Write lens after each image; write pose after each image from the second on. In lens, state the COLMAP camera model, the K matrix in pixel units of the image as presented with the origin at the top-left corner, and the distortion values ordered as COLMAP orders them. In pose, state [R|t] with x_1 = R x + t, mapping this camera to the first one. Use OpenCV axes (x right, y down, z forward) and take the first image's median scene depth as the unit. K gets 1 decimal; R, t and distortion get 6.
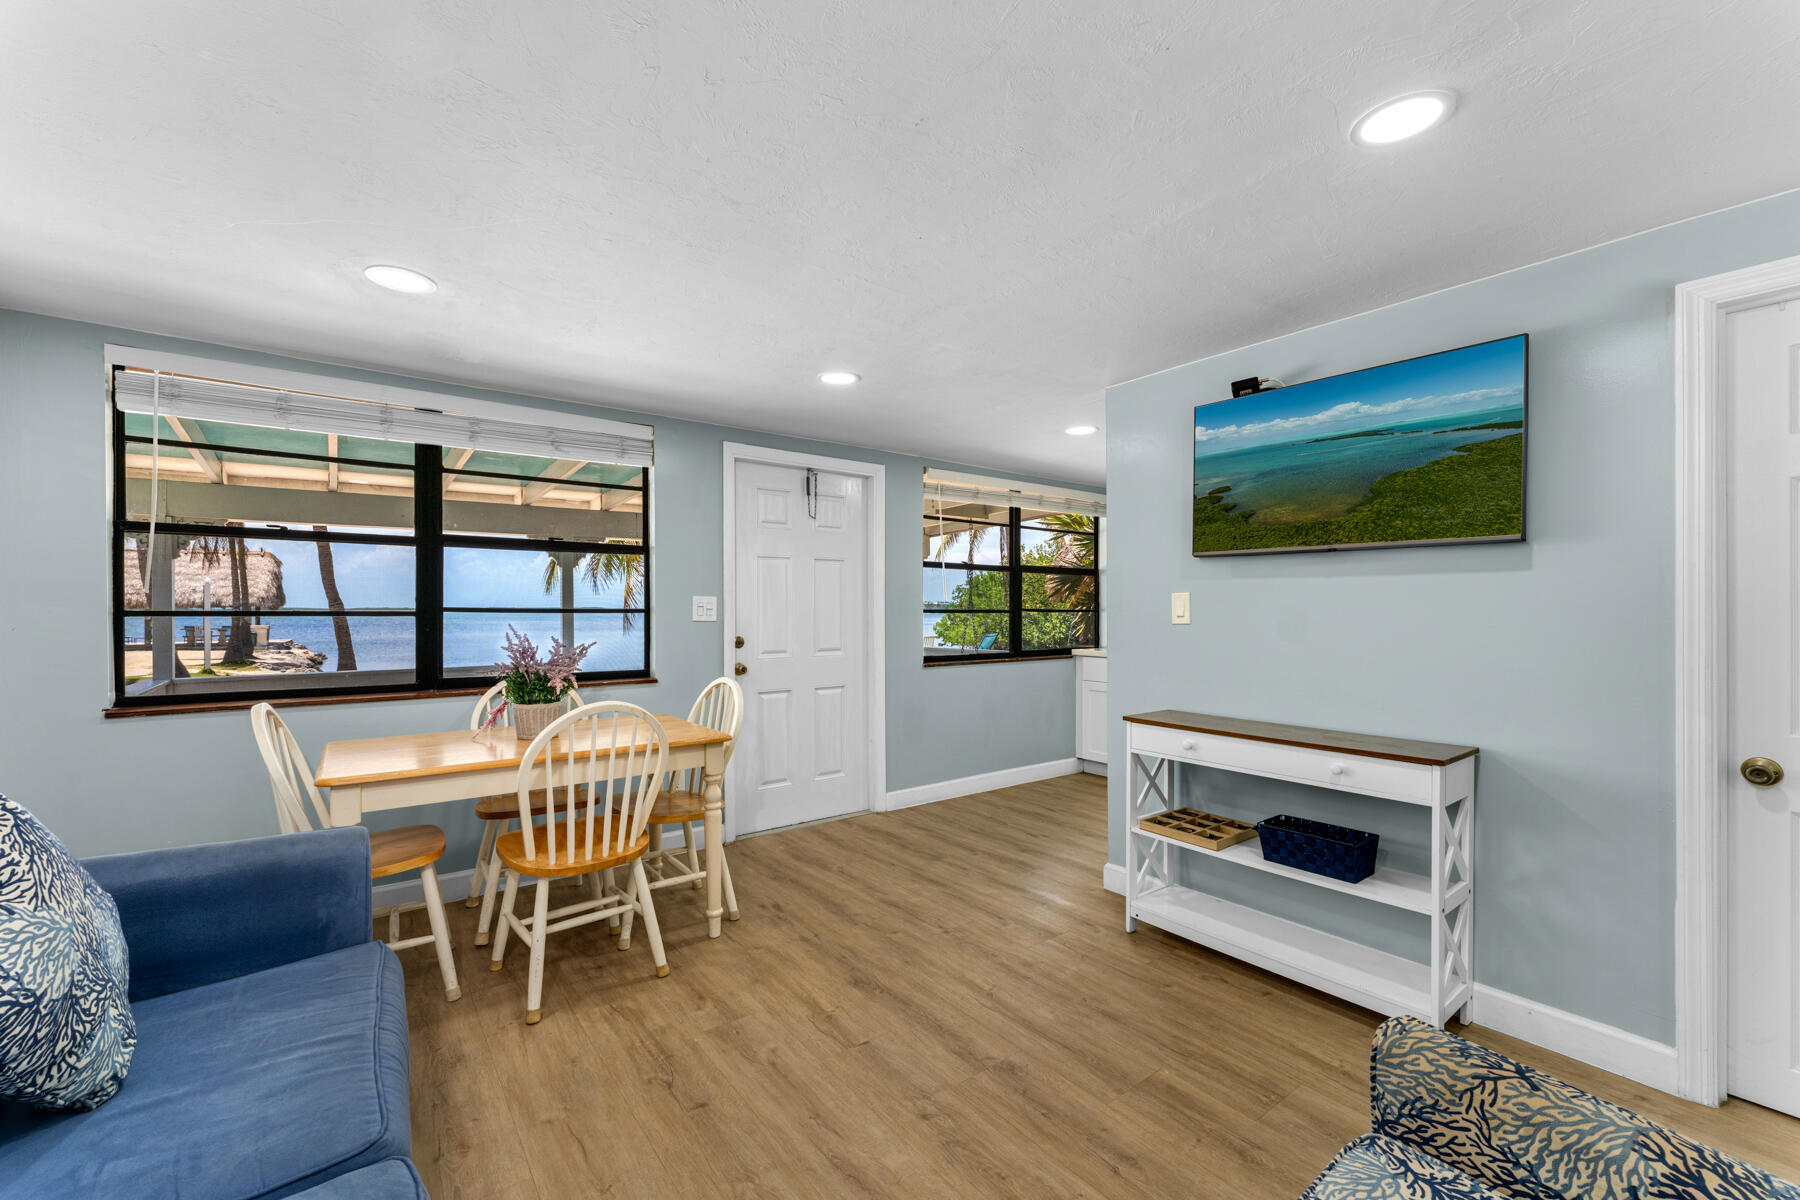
lens RADIAL K [[729.8, 0, 891.5], [0, 729.8, 613.1], [0, 0, 1]] dist [-0.000477, -0.000498]
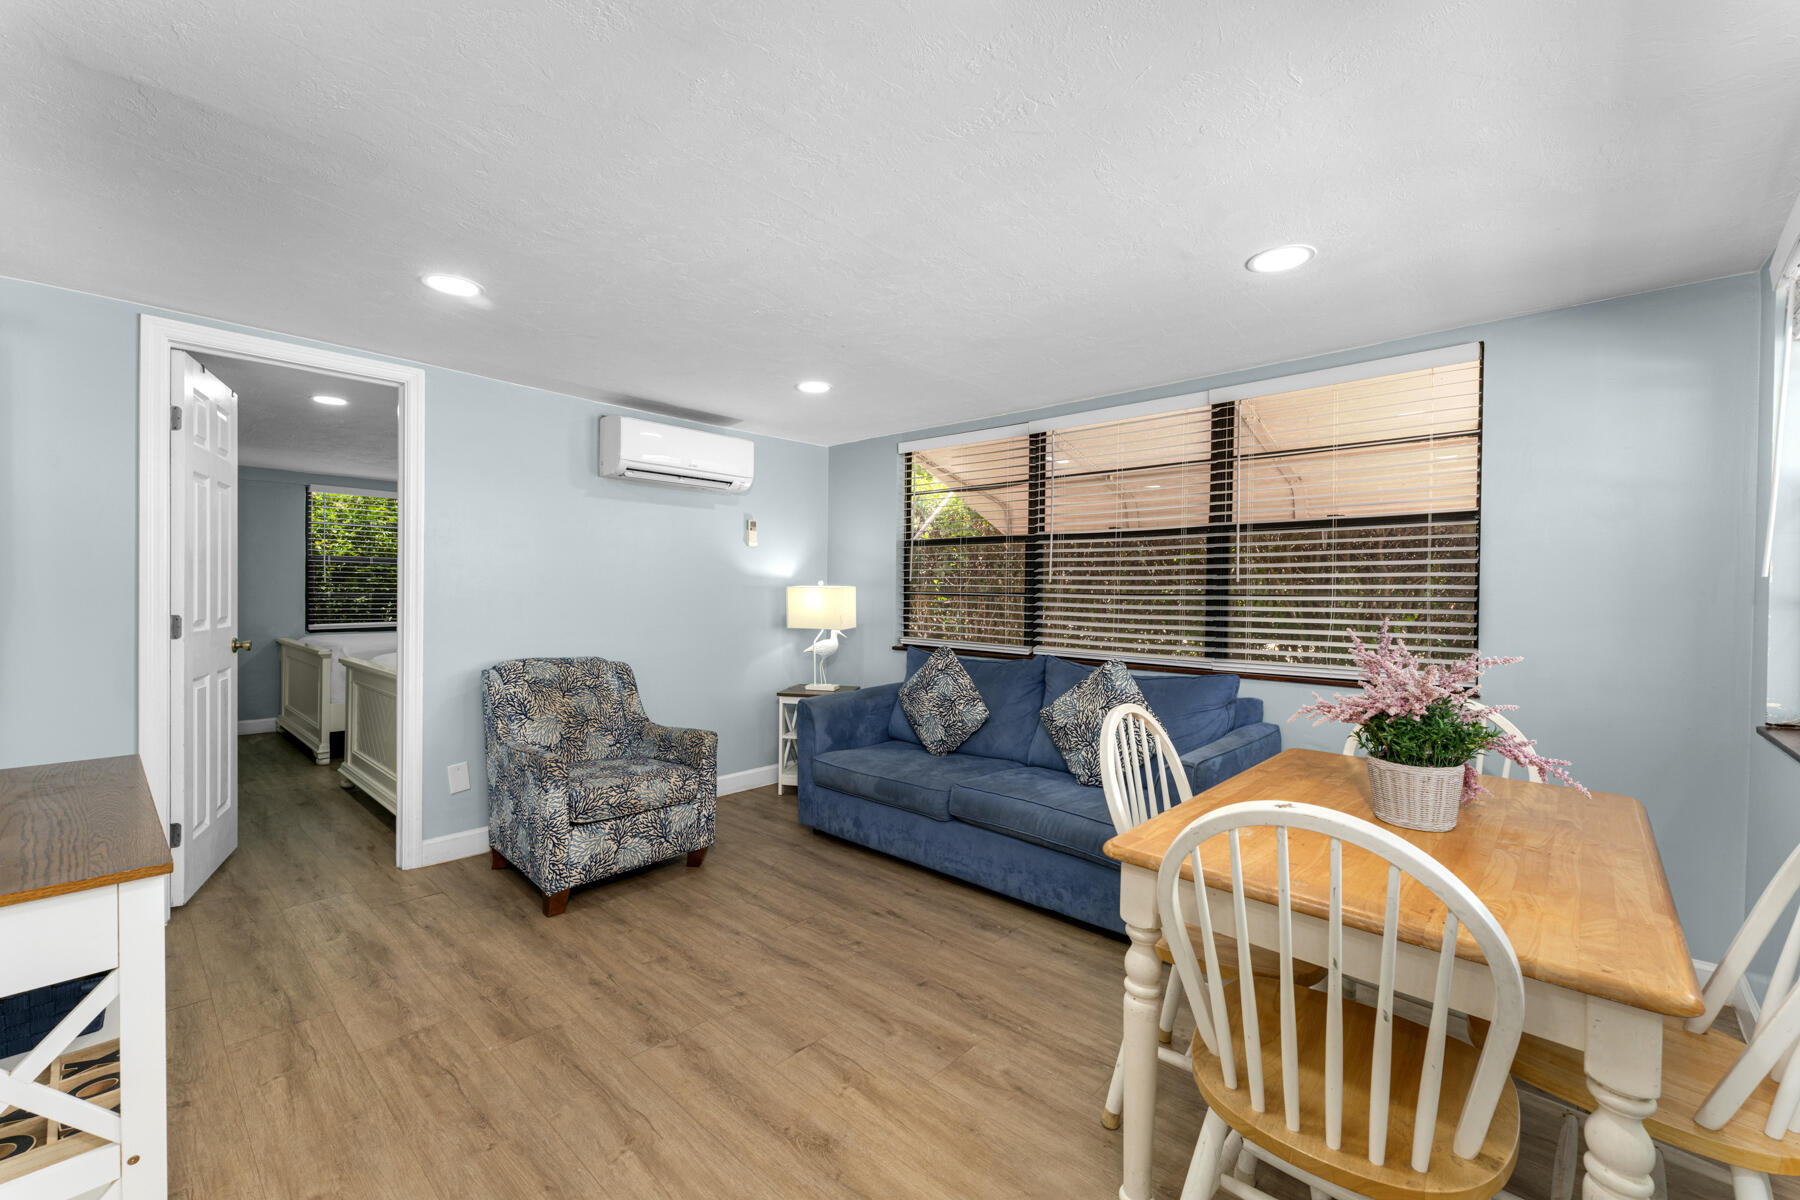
lens RADIAL K [[729.8, 0, 898.0], [0, 729.8, 591.5], [0, 0, 1]] dist [-0.000477, -0.000498]
pose [[-0.981341, -0.008157, -0.192100, 0.021204], [-0.009309, 0.999944, 0.005098, -0.008261], [0.192047, 0.006791, -0.981362, 1.735701]]
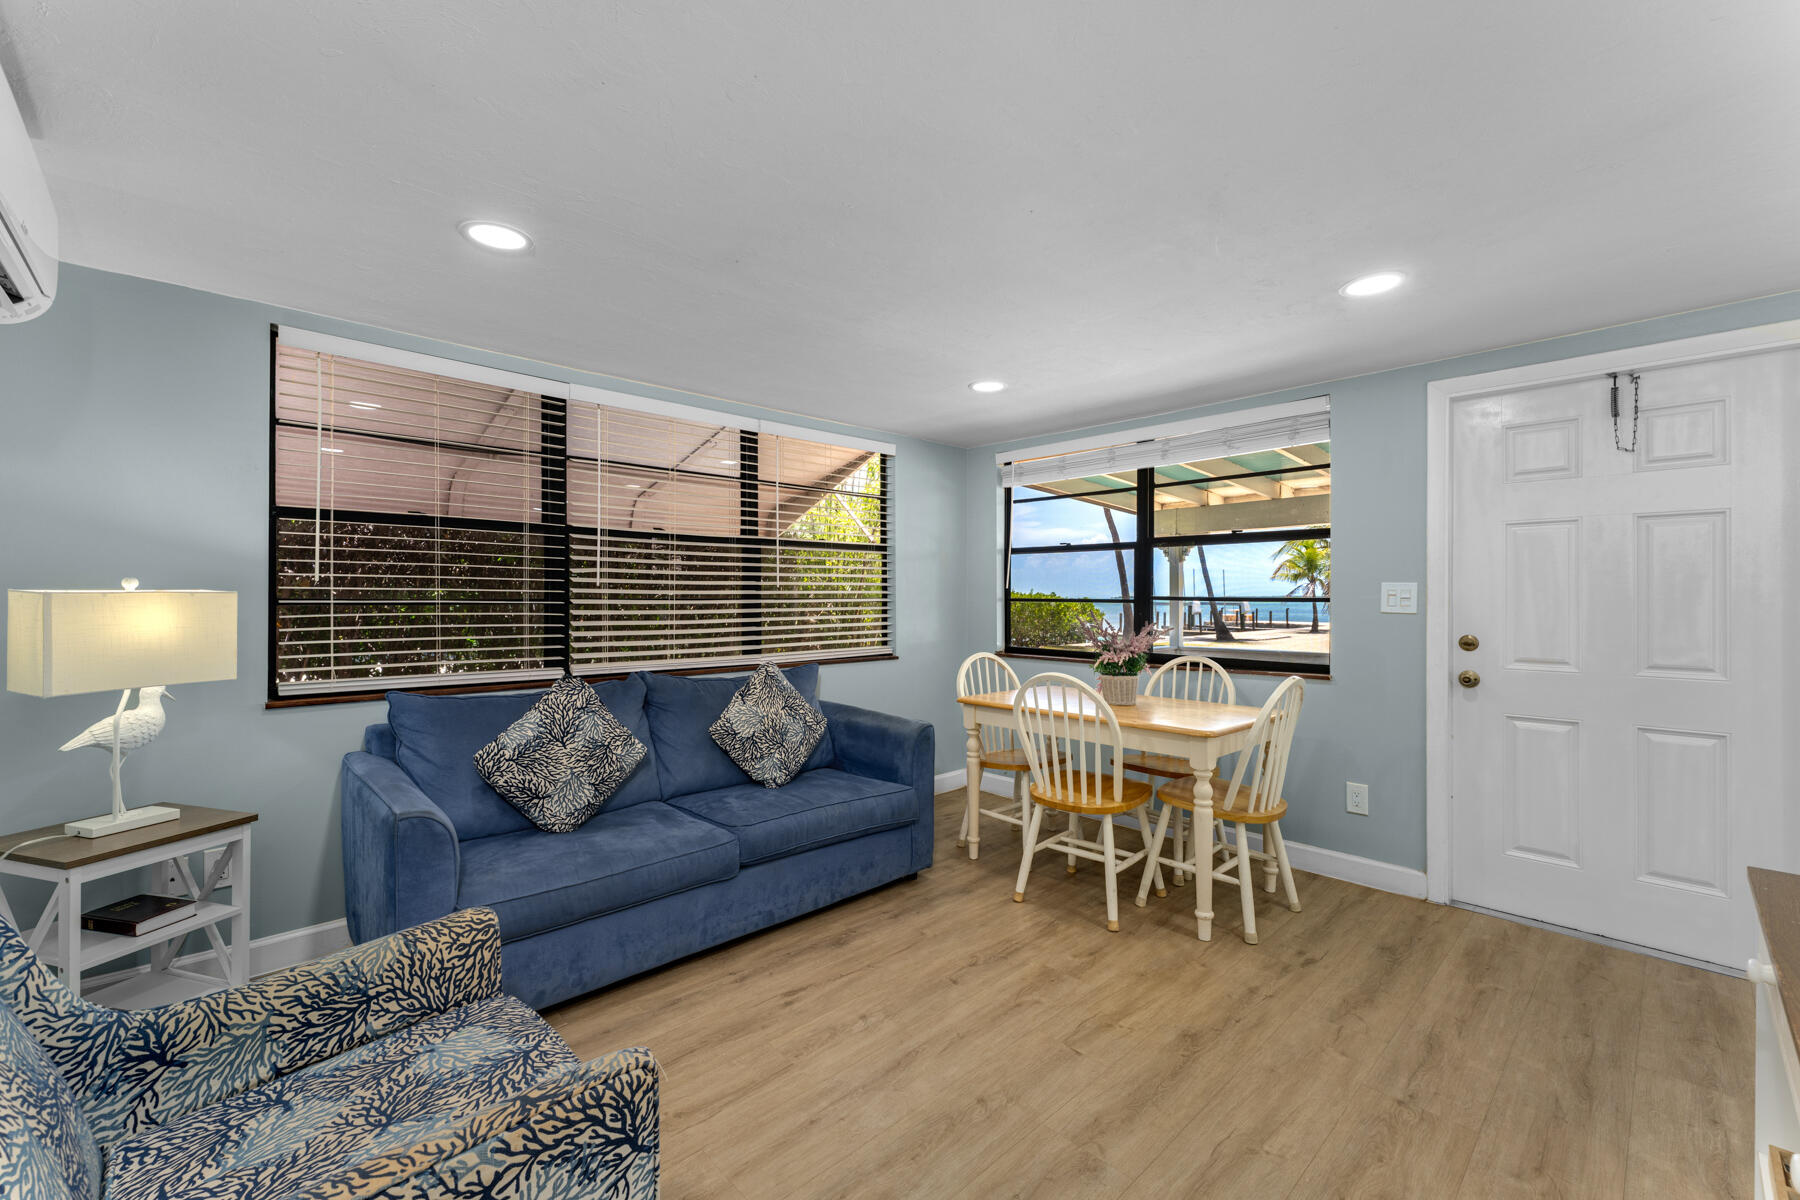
lens RADIAL K [[729.8, 0, 898.1], [0, 729.8, 589.7], [0, 0, 1]] dist [-0.000477, -0.000498]
pose [[0.115391, -0.007810, -0.993289, 0.797210], [-0.004780, 0.999953, -0.008418, -0.008564], [0.993309, 0.005719, 0.115349, 0.580884]]
